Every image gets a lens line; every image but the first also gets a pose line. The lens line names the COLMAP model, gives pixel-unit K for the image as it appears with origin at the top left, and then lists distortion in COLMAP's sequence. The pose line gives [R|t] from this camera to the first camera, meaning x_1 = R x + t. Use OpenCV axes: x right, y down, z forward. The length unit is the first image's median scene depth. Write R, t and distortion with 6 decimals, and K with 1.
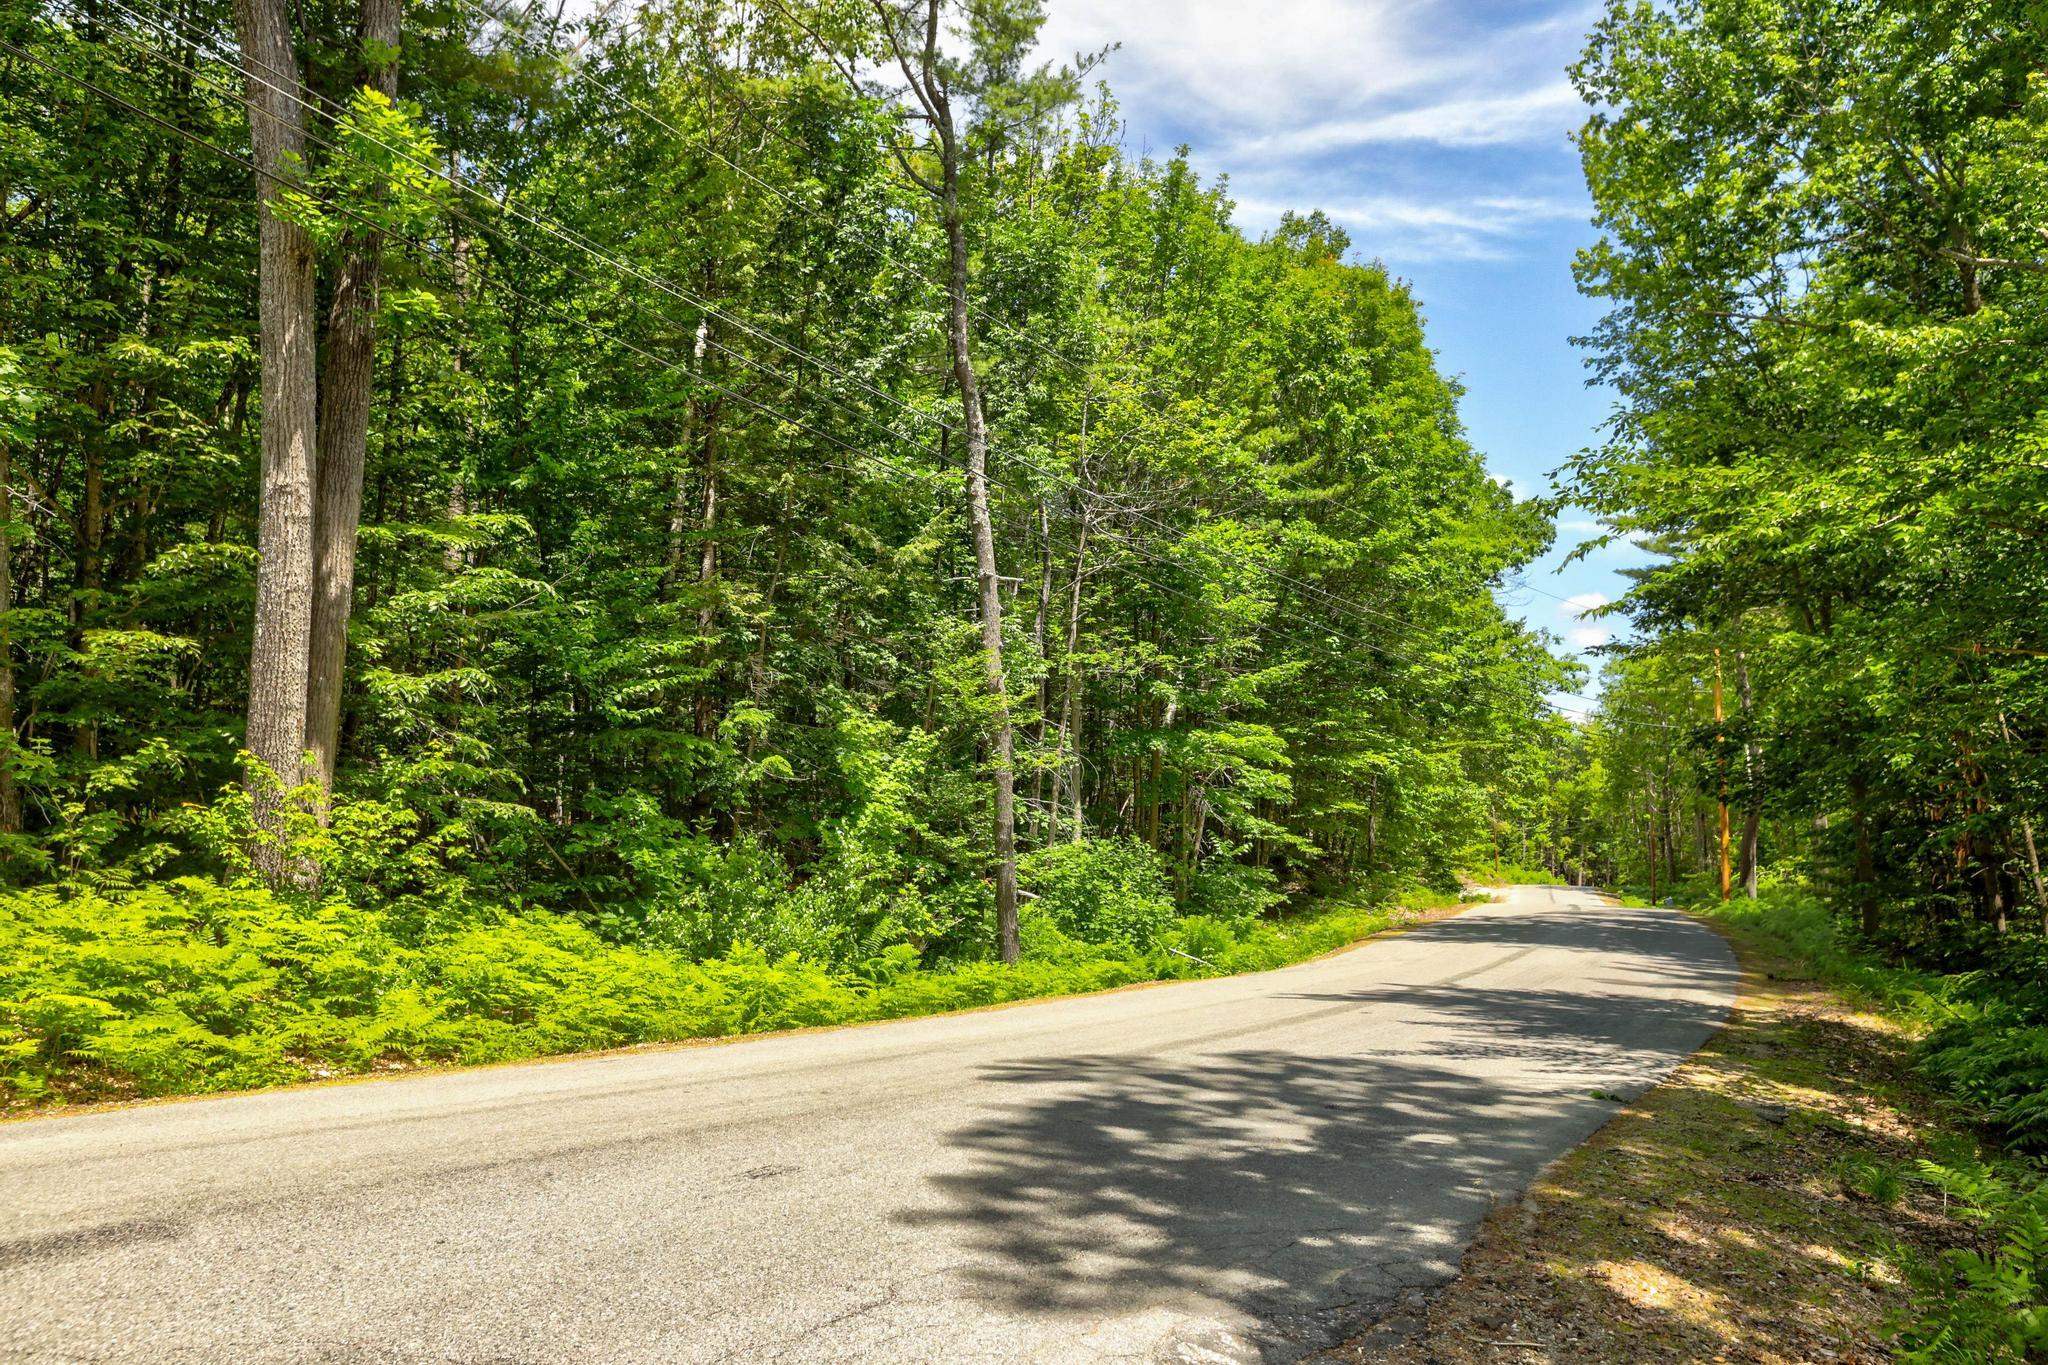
lens RADIAL K [[1666.7, 0, 1024.0], [0, 1666.7, 682.5], [0, 0, 1]] dist [0.029559, 0.007914]
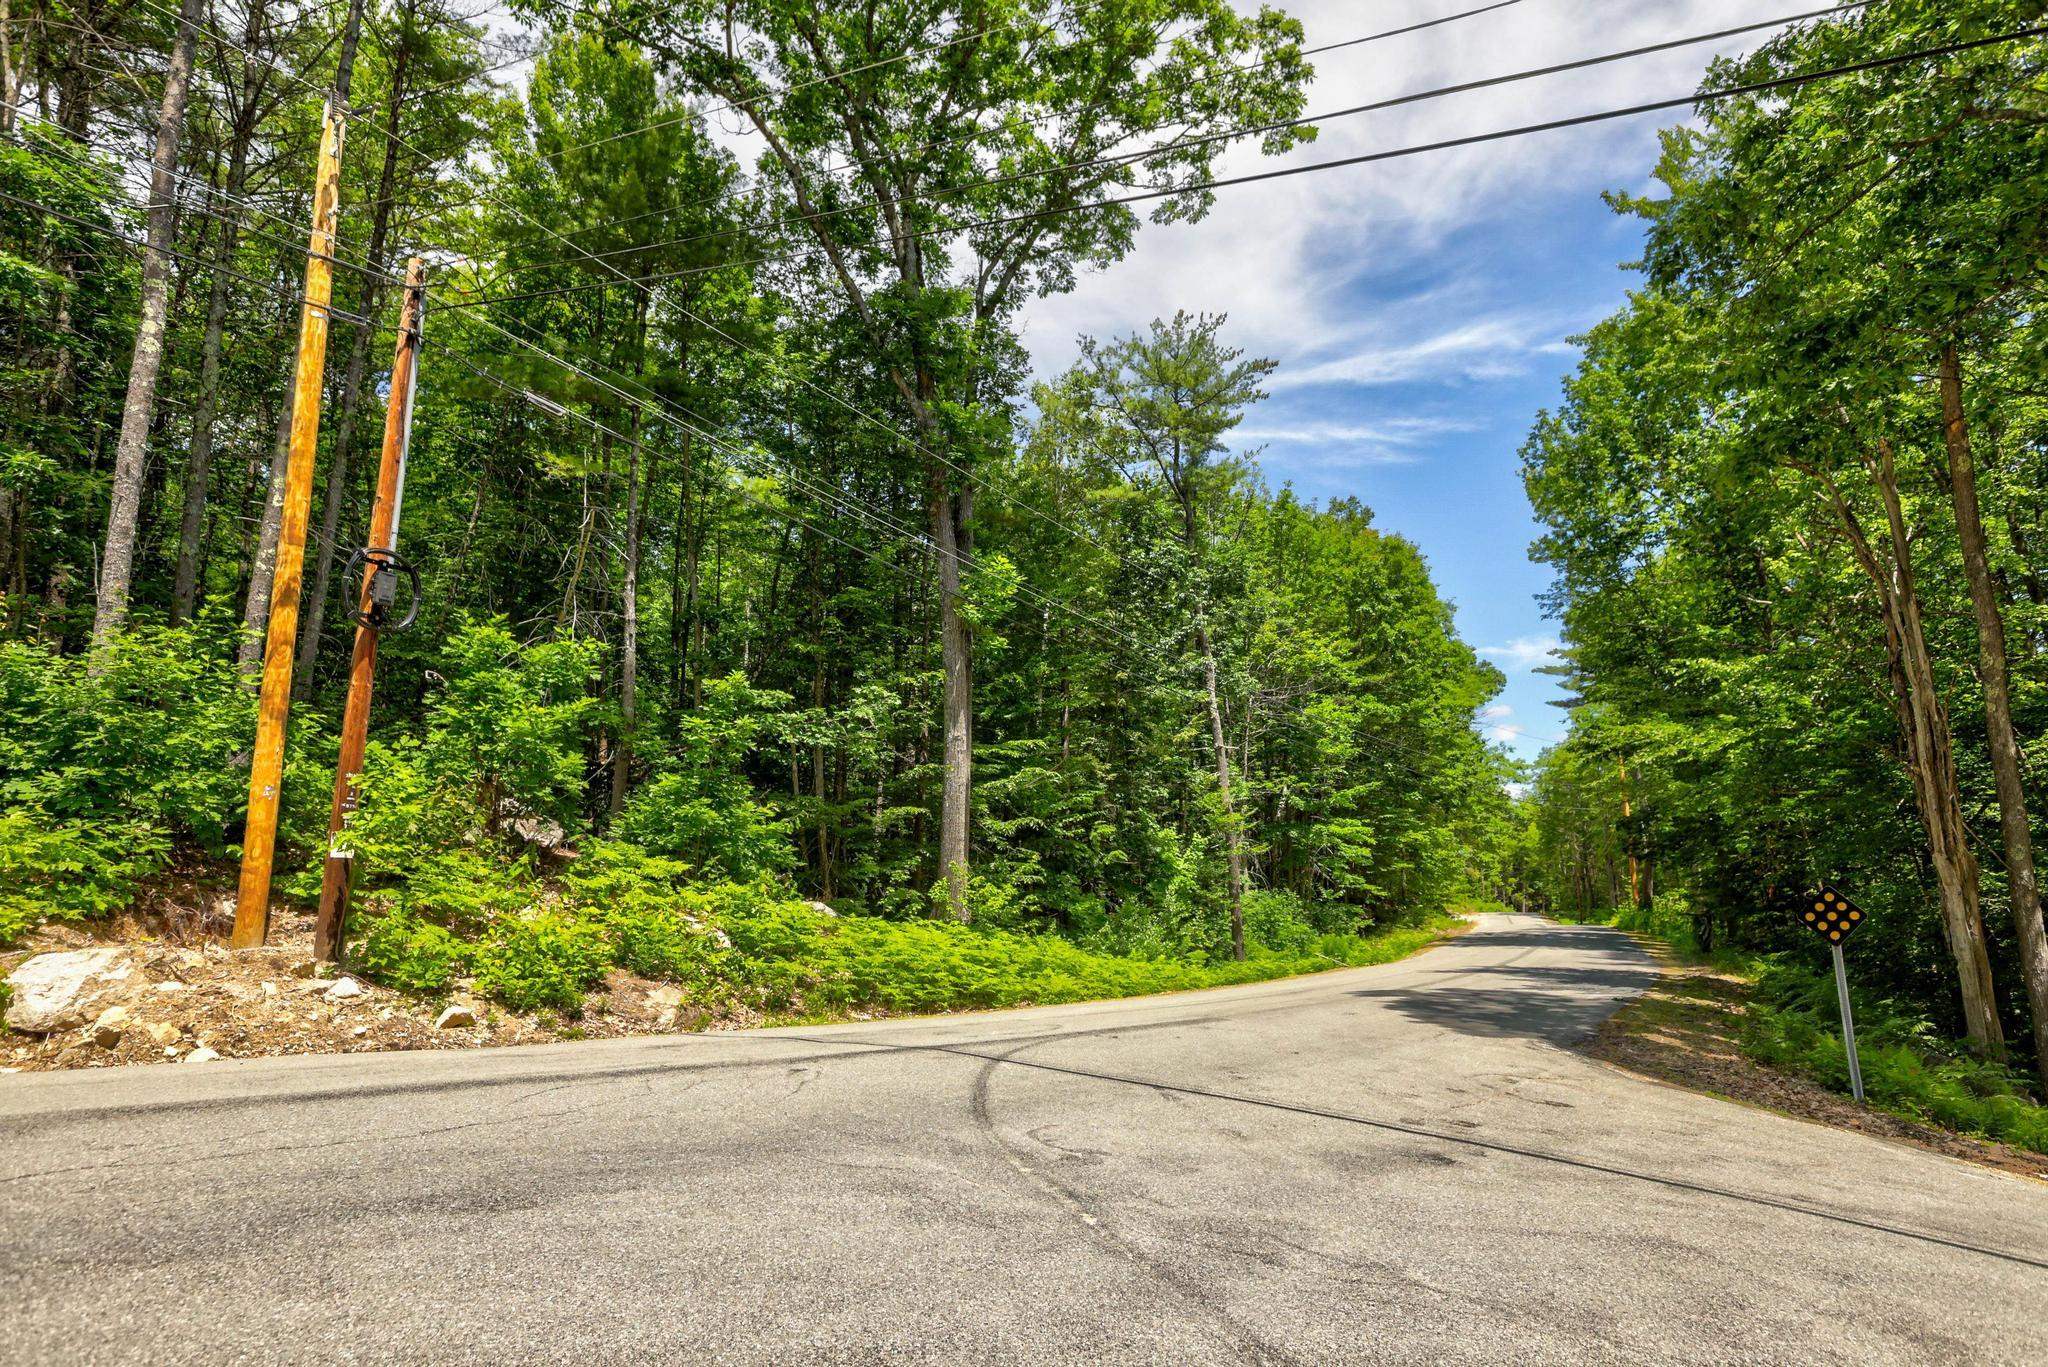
lens RADIAL K [[1214.2, 0, 974.2], [0, 1214.2, 688.7], [0, 0, 1]] dist [-0.031615, -0.000453]
pose [[0.995565, -0.034732, -0.087436, -0.128655], [0.028559, 0.997076, -0.070878, -0.030886], [0.089642, 0.068066, 0.993645, -0.258504]]
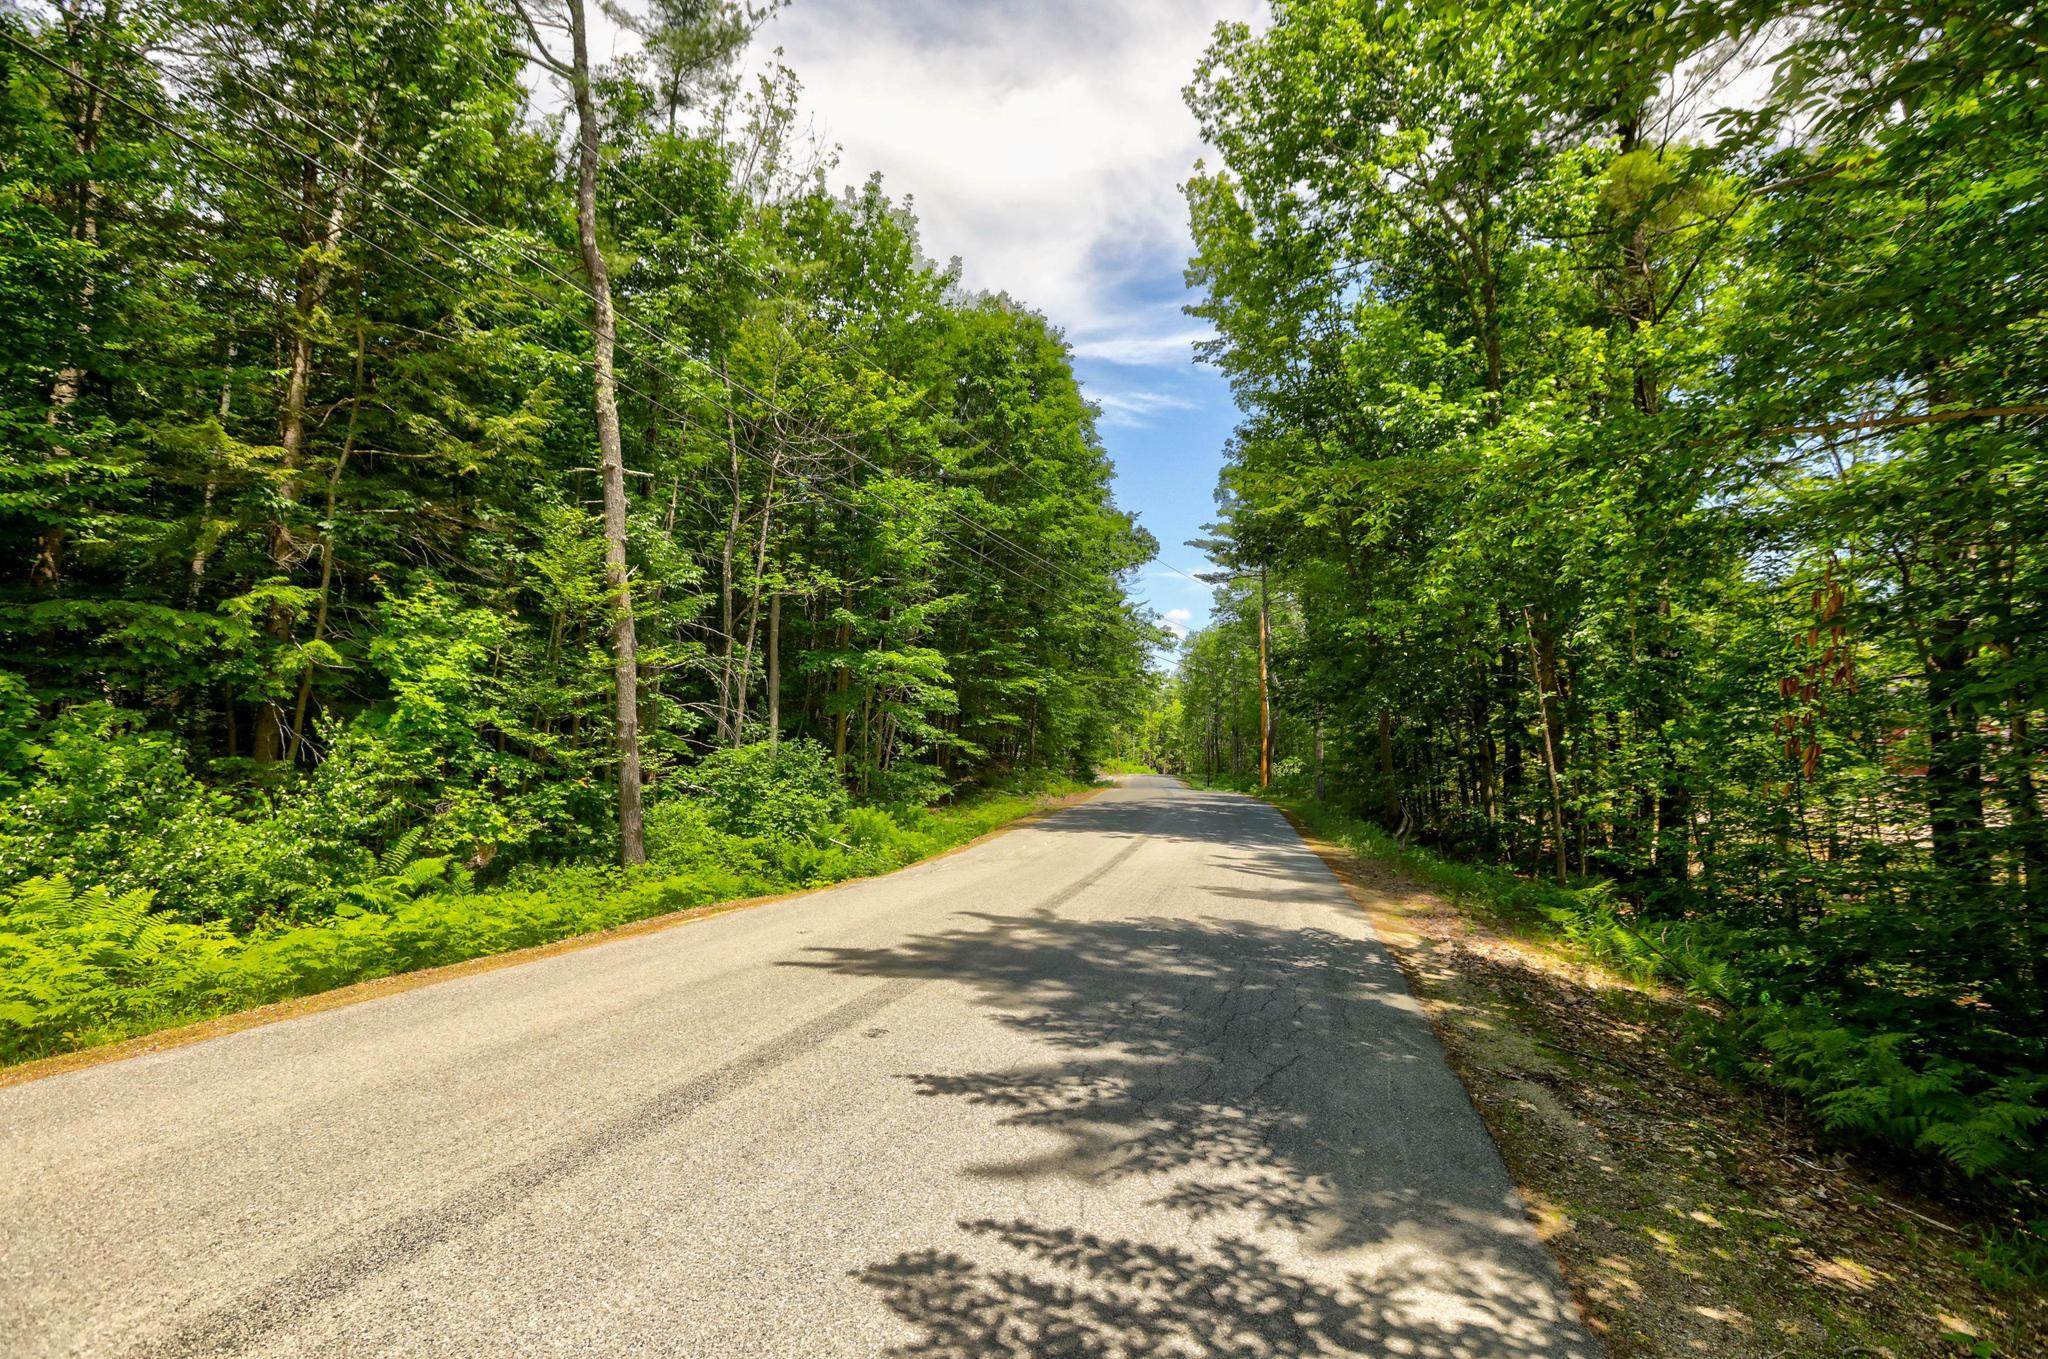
lens RADIAL K [[945.9, 0, 1037.7], [0, 945.9, 687.5], [0, 0, 1]] dist [-0.052368, 0.022596]
pose [[0.982145, 0.014607, 0.187558, 0.091624], [-0.020298, 0.999389, 0.028459, 0.032973], [-0.187027, -0.031758, 0.981841, 0.314753]]
